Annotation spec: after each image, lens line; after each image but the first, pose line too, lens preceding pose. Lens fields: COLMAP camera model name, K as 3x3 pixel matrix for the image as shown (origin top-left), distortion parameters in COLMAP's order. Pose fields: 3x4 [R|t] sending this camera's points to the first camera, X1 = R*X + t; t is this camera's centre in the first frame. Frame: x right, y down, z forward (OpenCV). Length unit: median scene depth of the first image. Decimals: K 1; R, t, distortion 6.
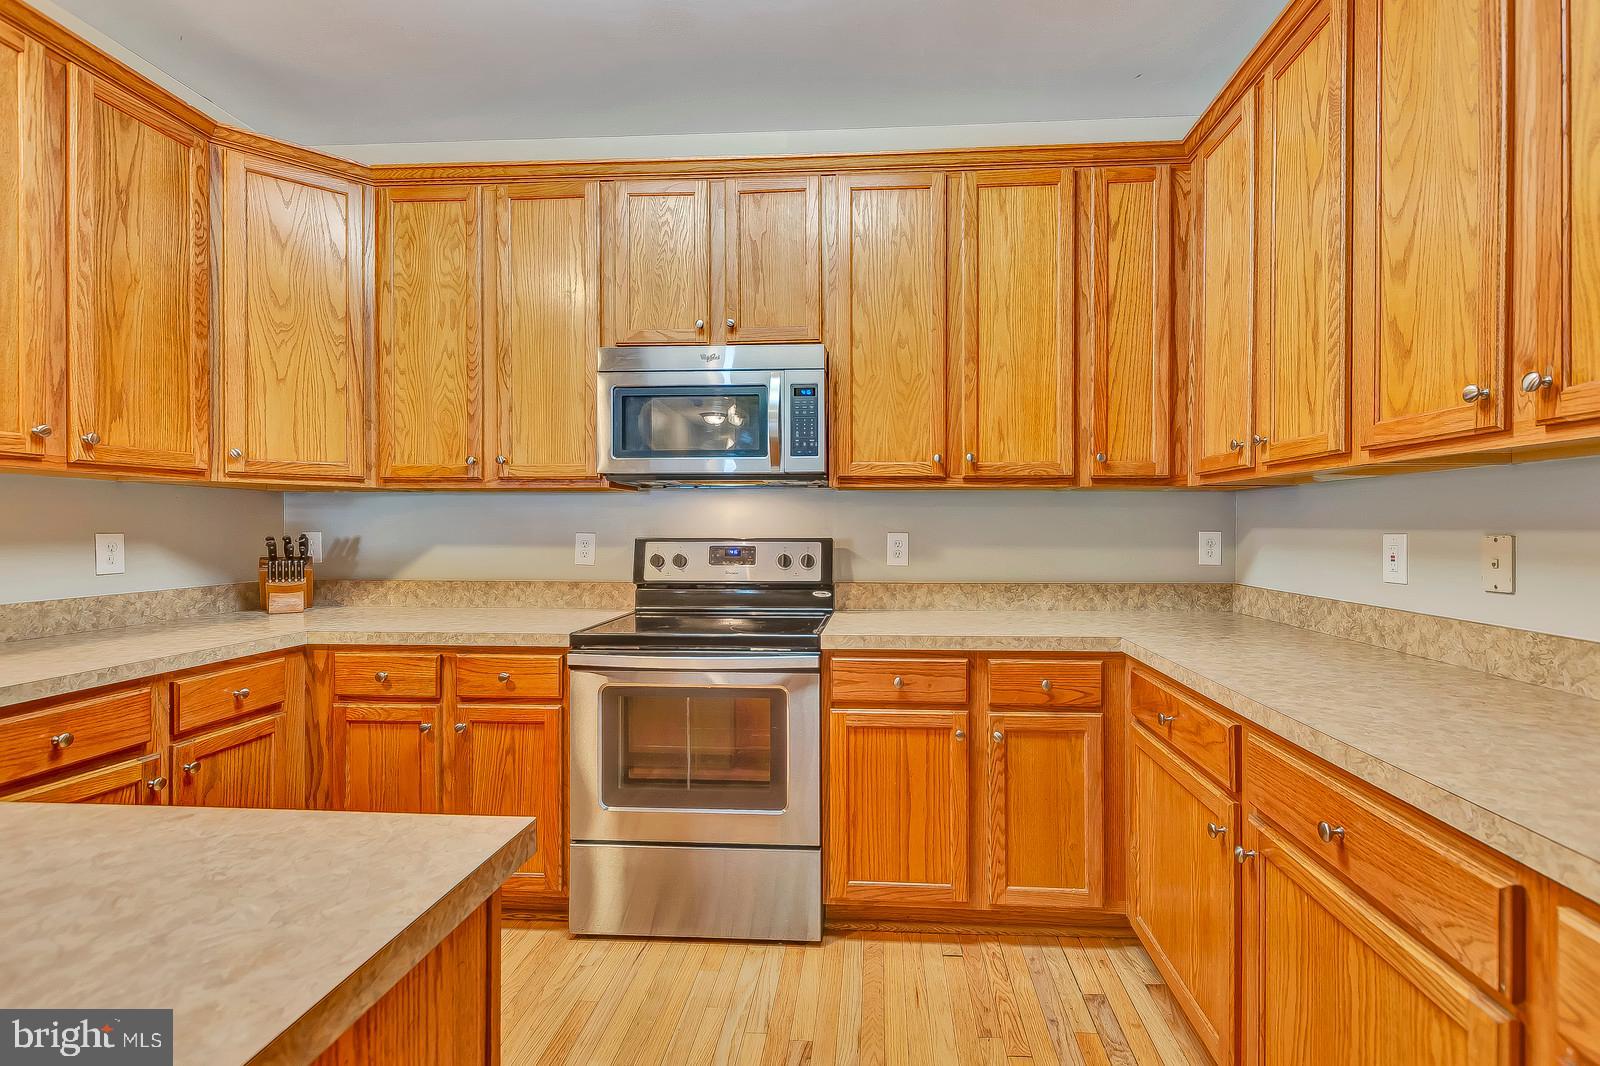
lens RADIAL K [[759.0, 0, 836.0], [0, 759.0, 530.7], [0, 0, 1]] dist [-0.000381, 0.000064]
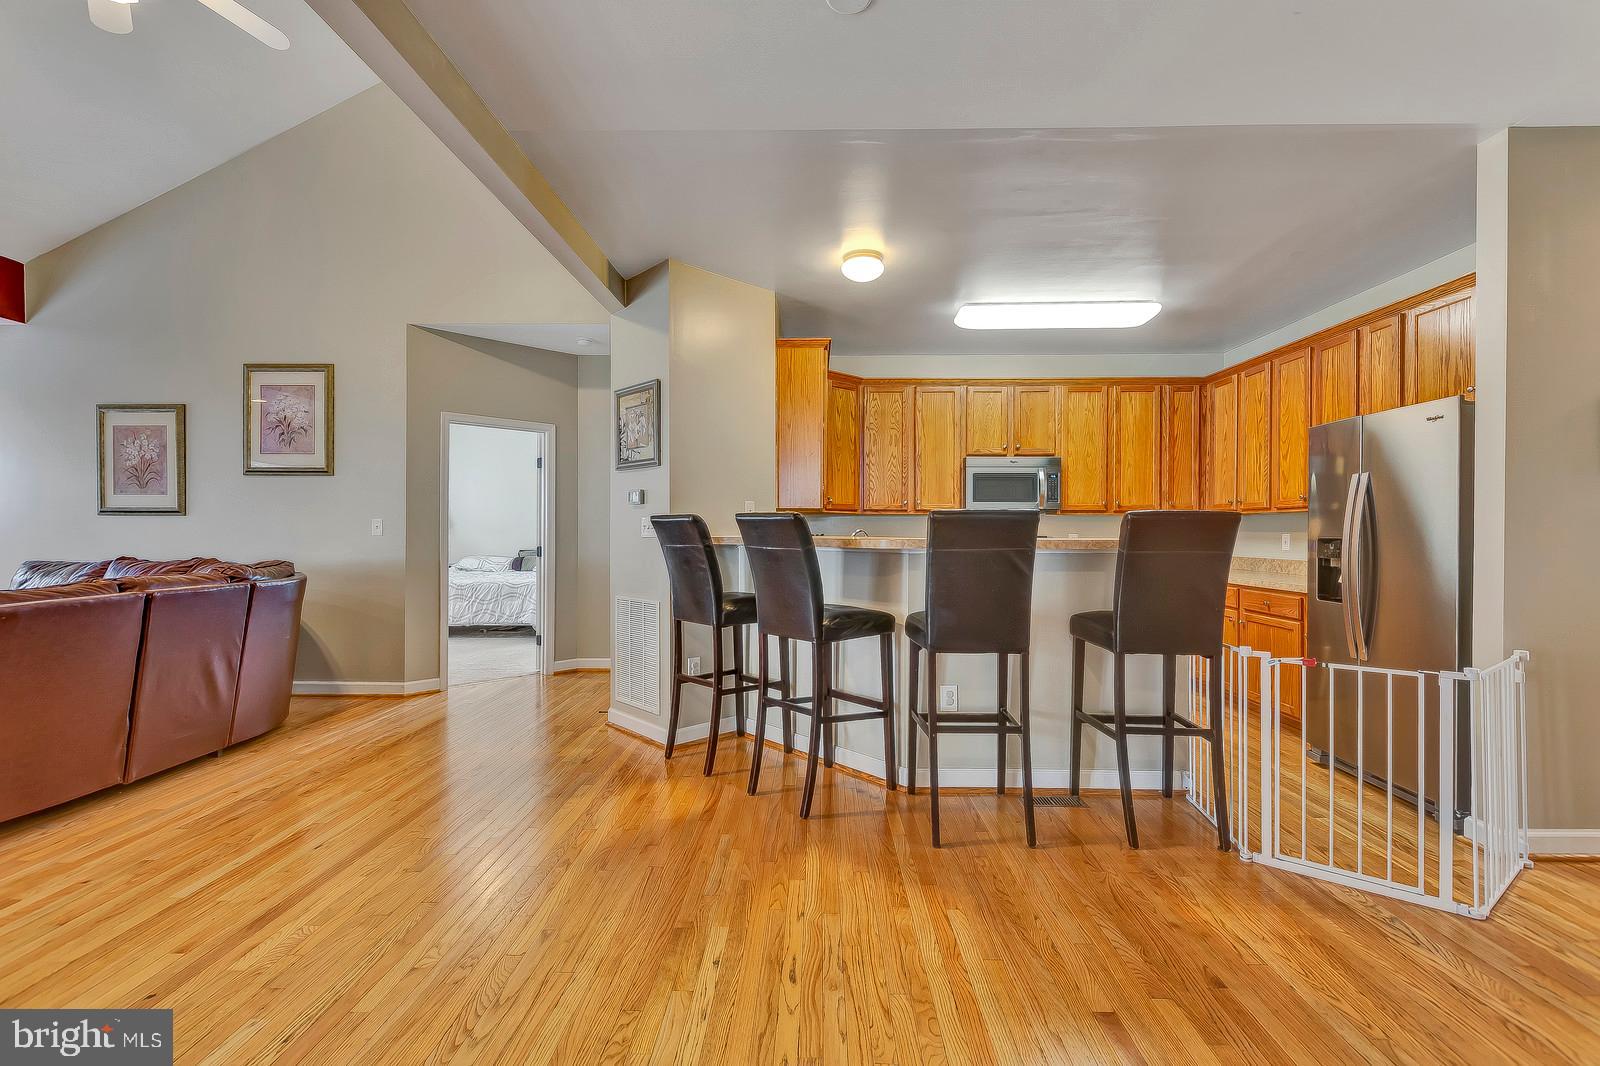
lens RADIAL K [[701.8, 0, 825.8], [0, 701.8, 534.1], [0, 0, 1]] dist [0.002234, 0.000254]
pose [[0.999497, 0.000878, 0.031714, -0.846712], [-0.000827, 0.999998, -0.001633, 0.008749], [-0.031716, 0.001606, 0.999496, -1.245976]]
